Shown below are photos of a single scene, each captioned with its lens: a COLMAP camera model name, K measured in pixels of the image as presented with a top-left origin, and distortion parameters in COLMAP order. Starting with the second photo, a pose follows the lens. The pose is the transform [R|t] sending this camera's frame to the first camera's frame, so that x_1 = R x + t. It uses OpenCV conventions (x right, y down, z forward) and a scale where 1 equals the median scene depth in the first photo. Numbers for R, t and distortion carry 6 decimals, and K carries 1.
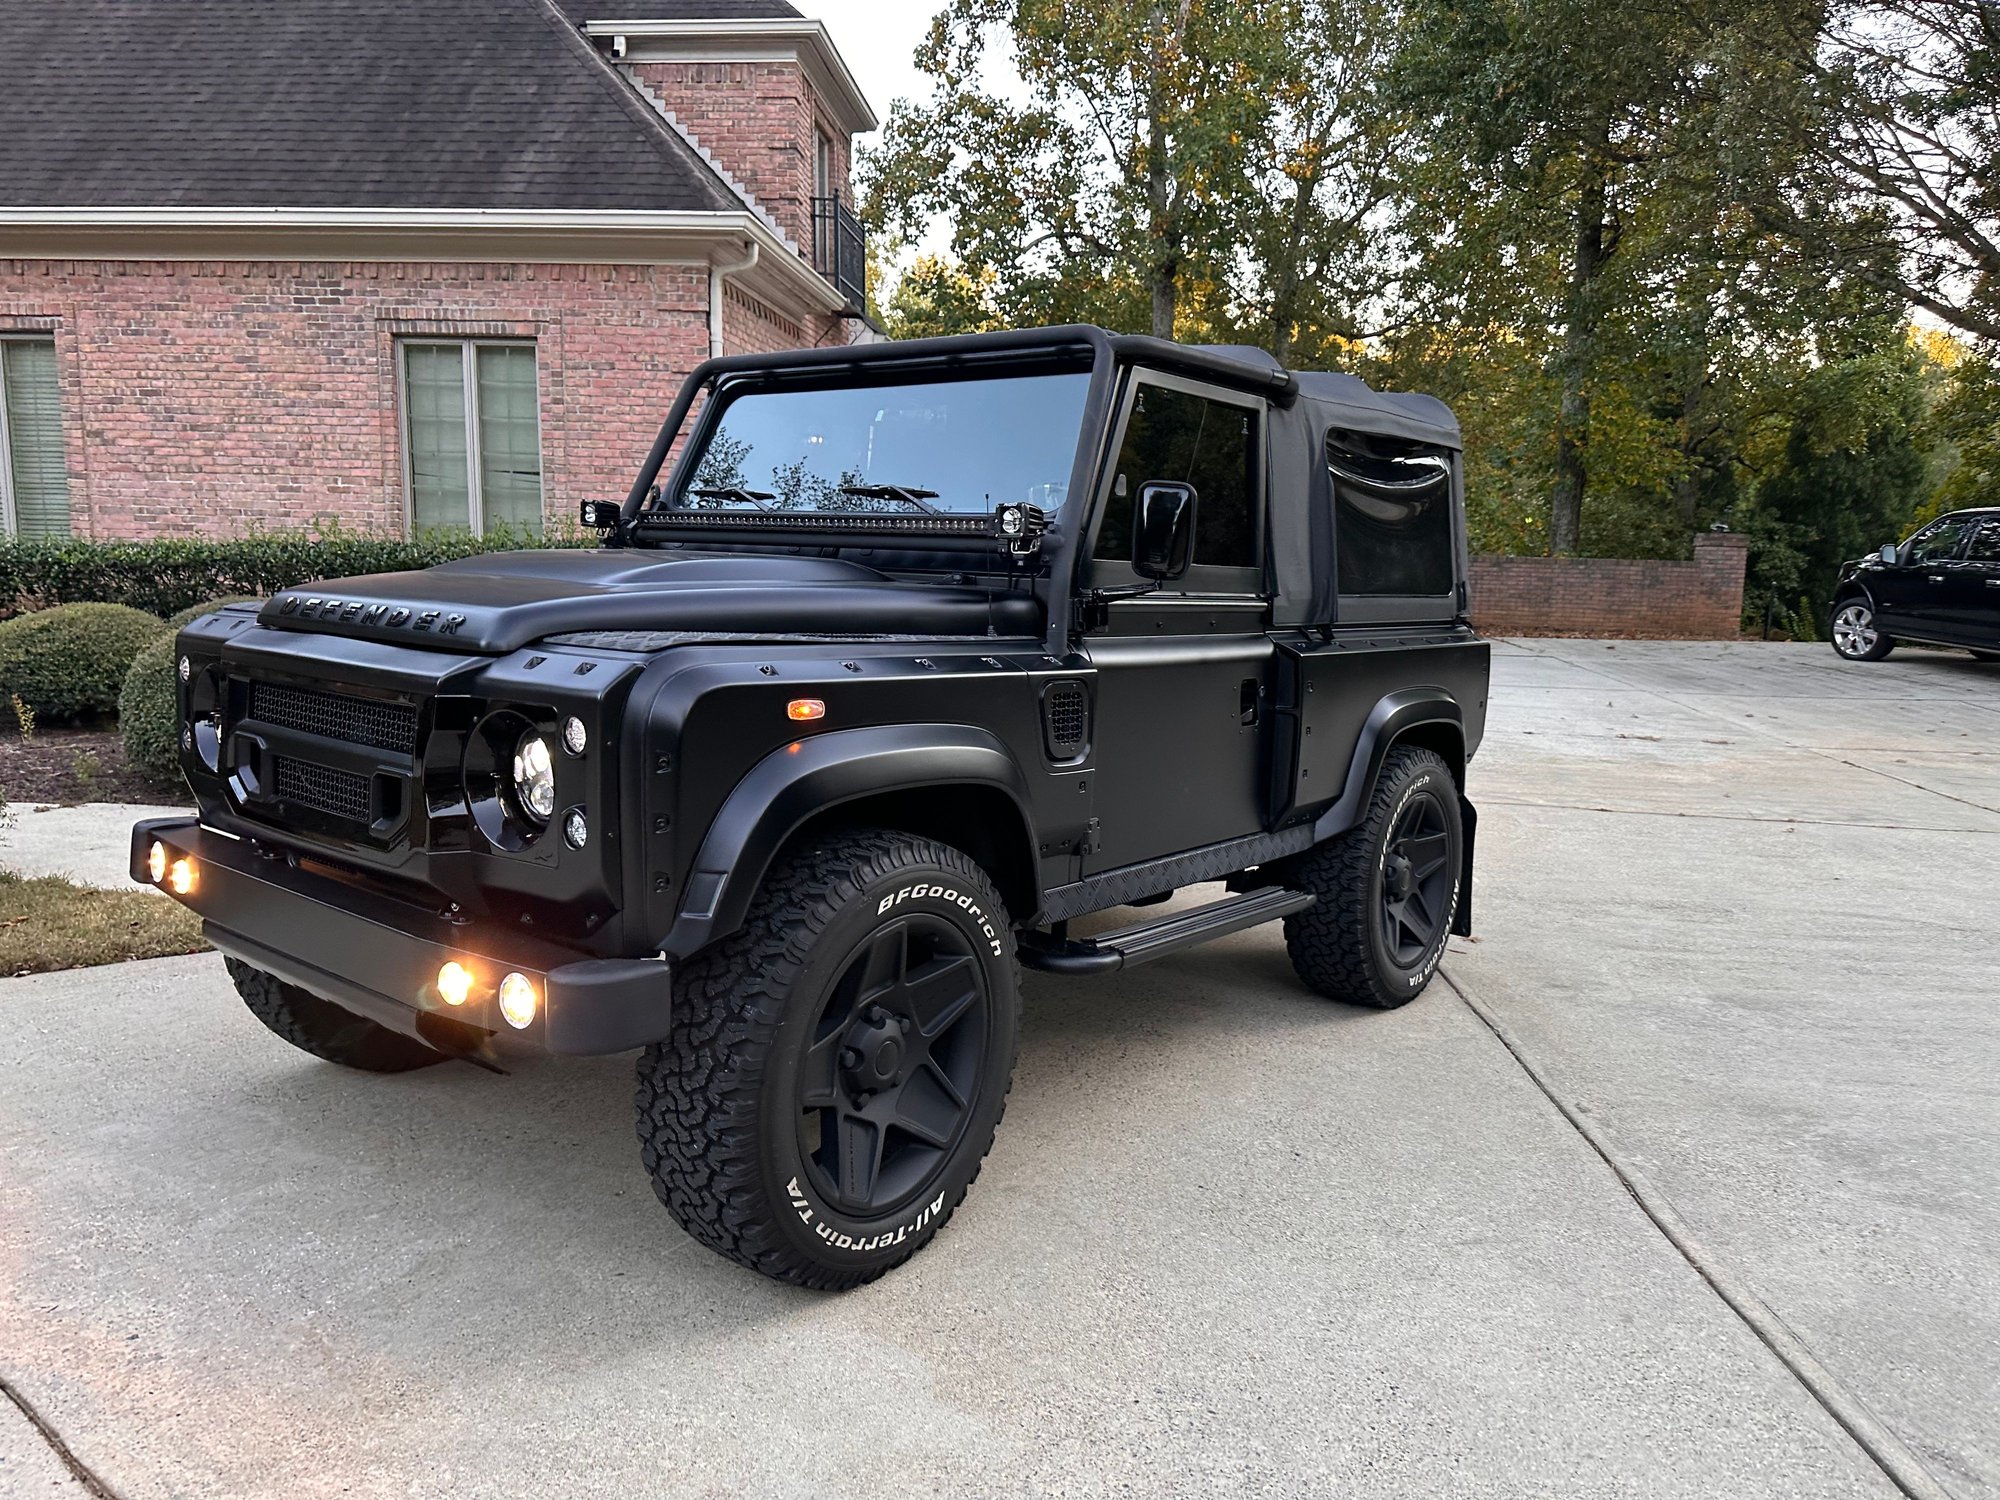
lens RADIAL K [[1415.2, 0, 995.3], [0, 1415.2, 743.8], [0, 0, 1]] dist [0.019923, -0.031094]
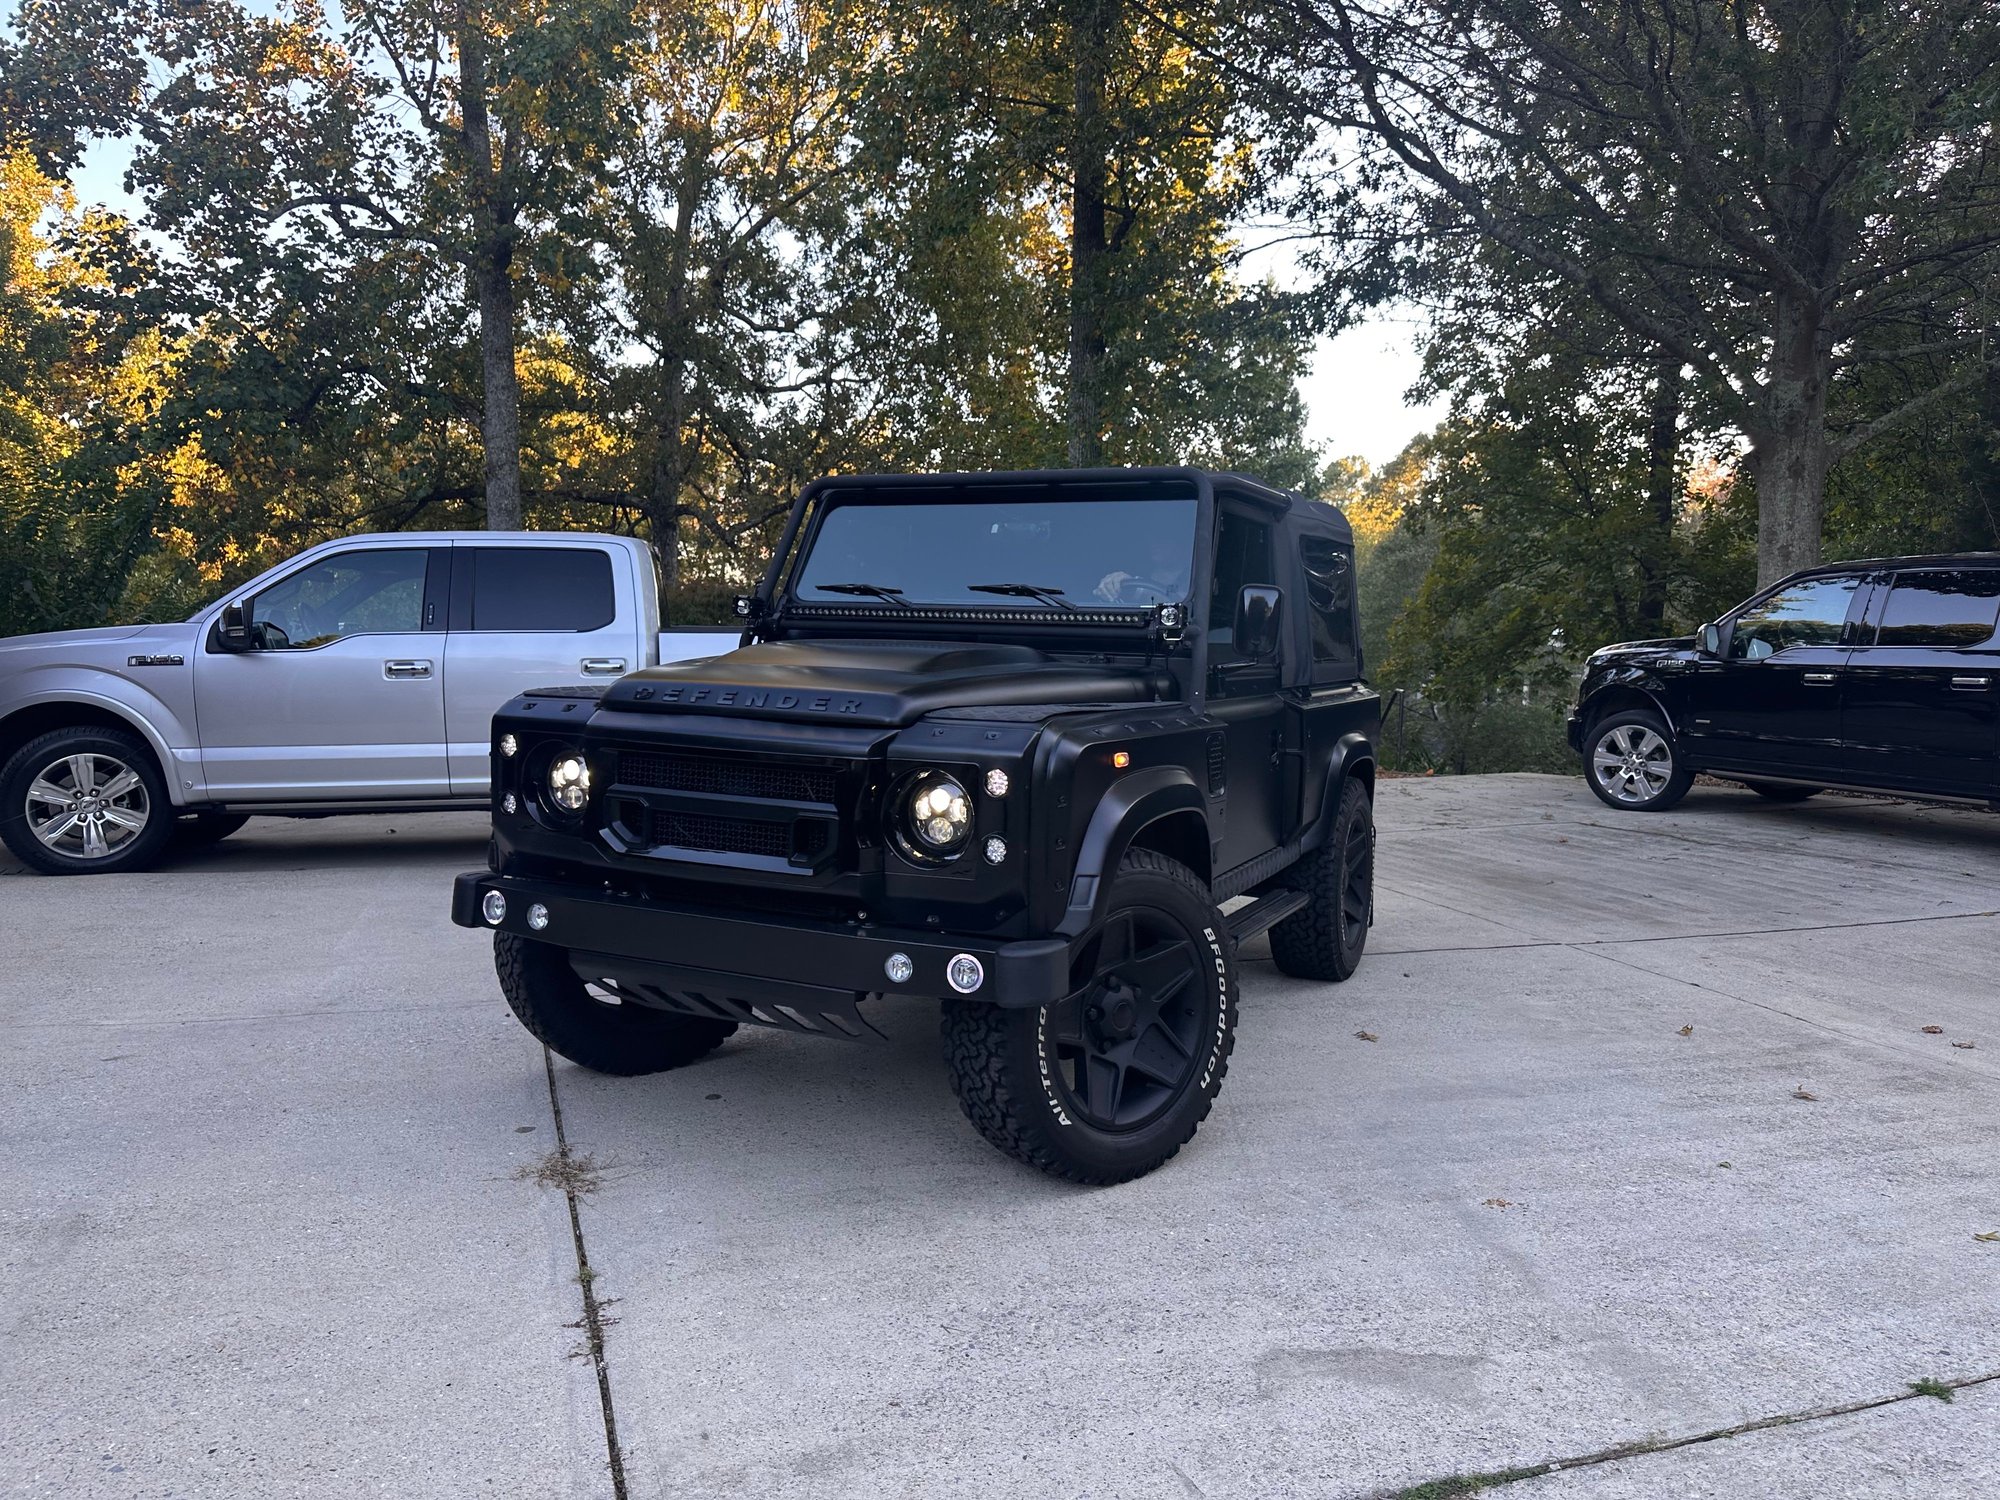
lens RADIAL K [[1415.2, 0, 995.3], [0, 1415.2, 743.8], [0, 0, 1]] dist [0.019923, -0.031094]
pose [[0.912385, -0.043097, 0.407058, 0.143728], [0.074657, 0.995282, -0.061962, -0.106482], [-0.402467, 0.086923, 0.911298, 0.821473]]
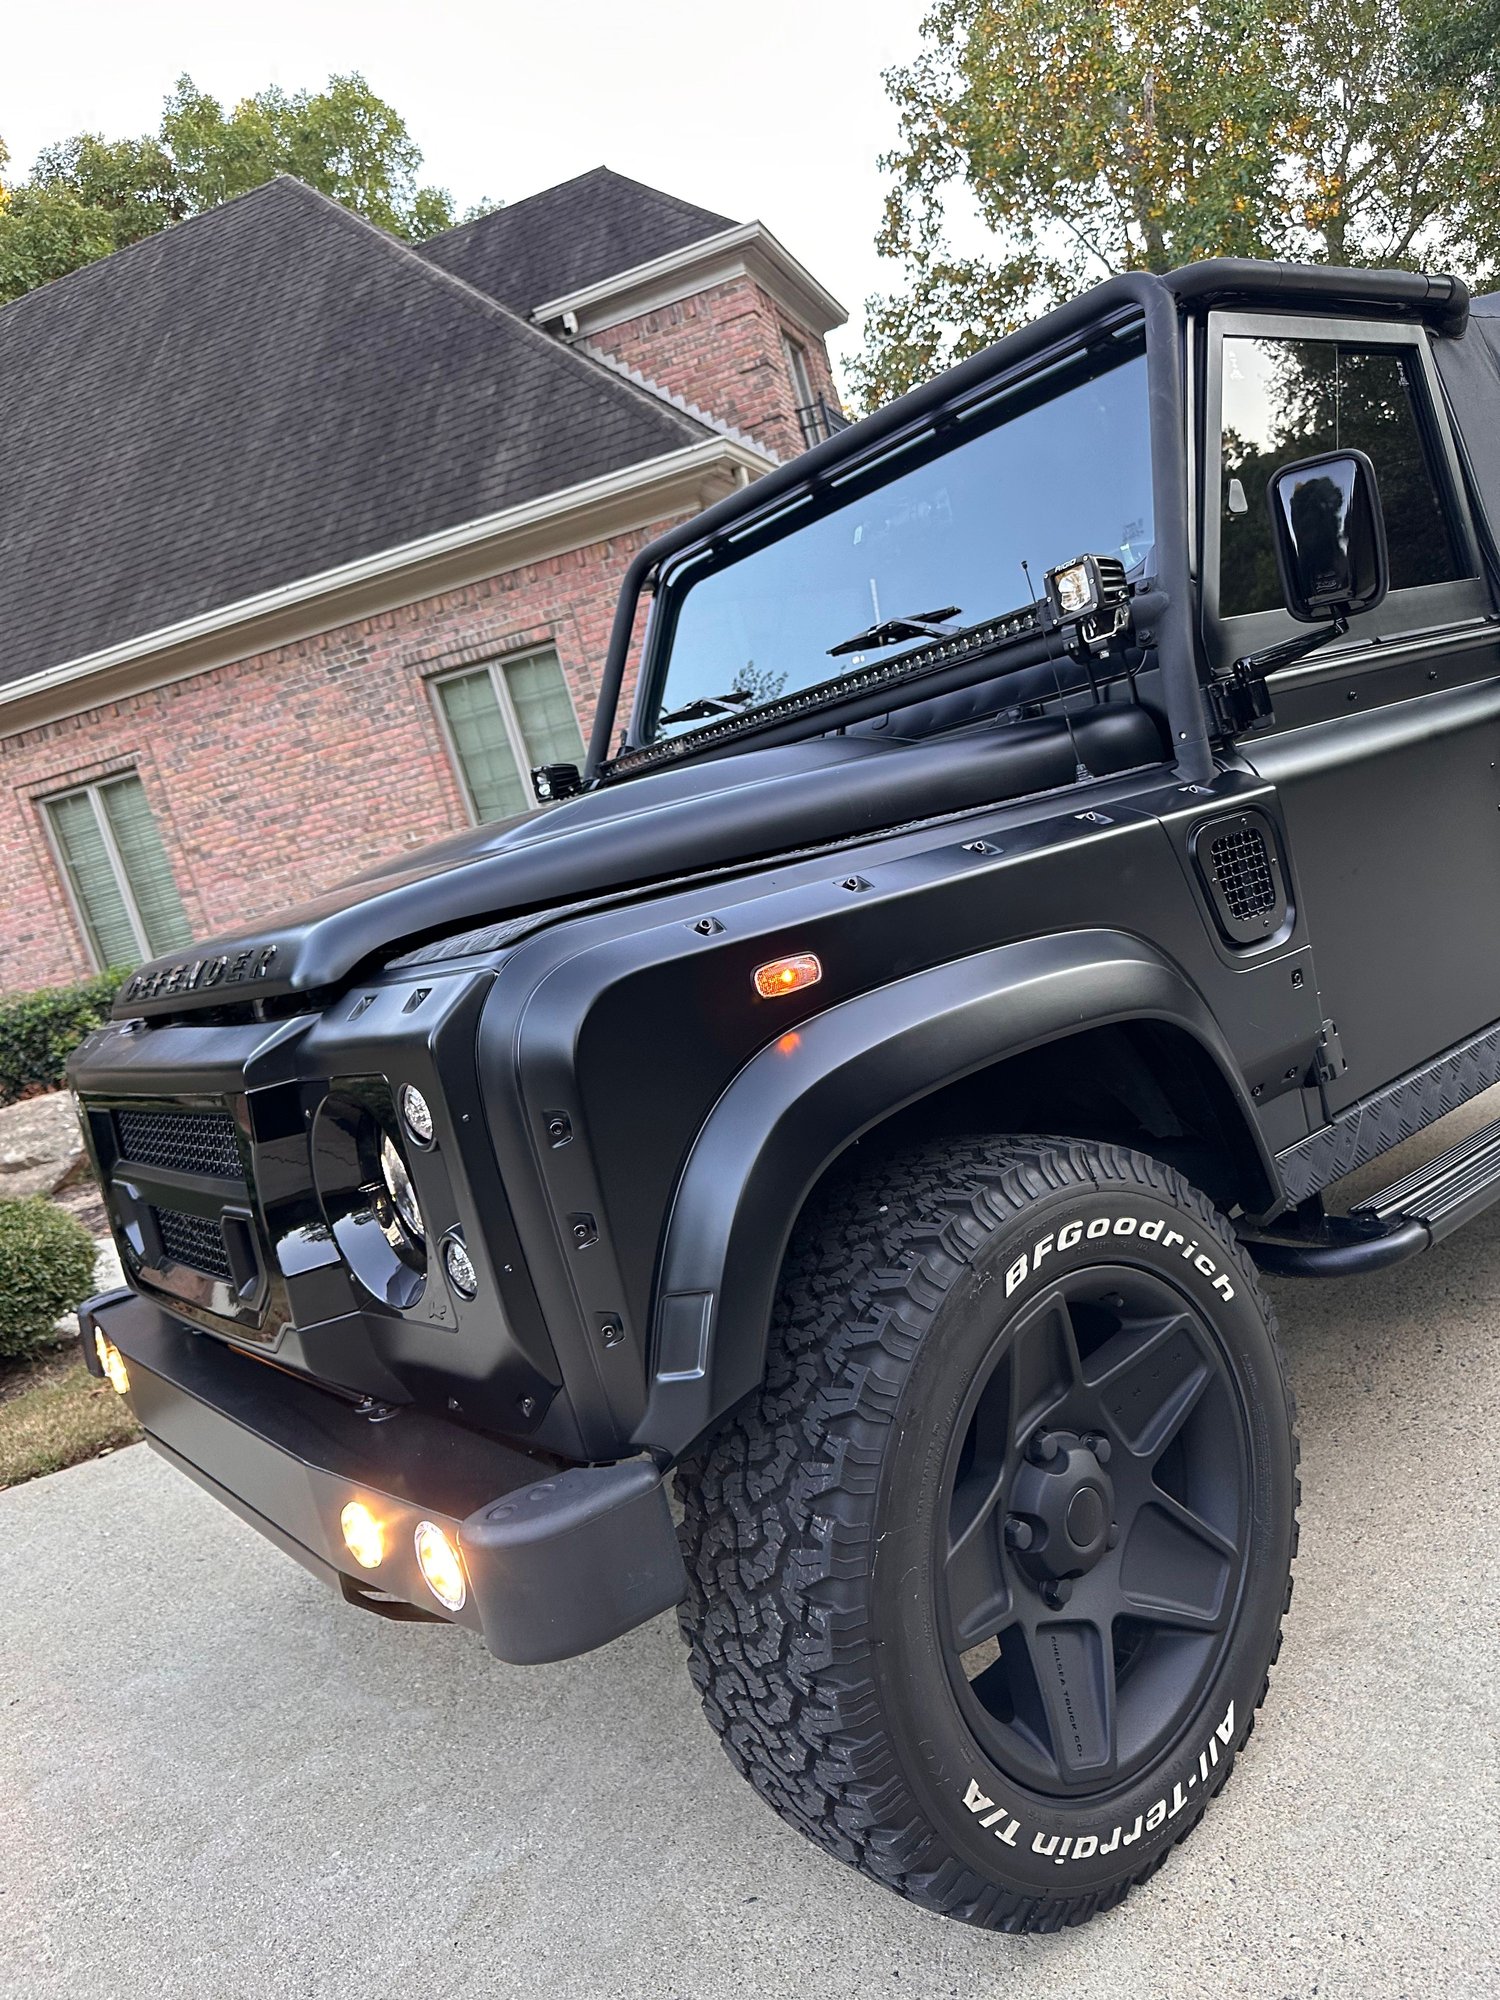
lens RADIAL K [[1417.3, 0, 759.4], [0, 1417.3, 997.2], [0, 0, 1]] dist [0.057743, -0.105617]
pose [[0.938976, -0.229425, -0.256298, -0.000213], [0.233992, 0.972152, -0.012966, -0.003325], [0.252135, -0.047797, 0.966511, 0.086930]]
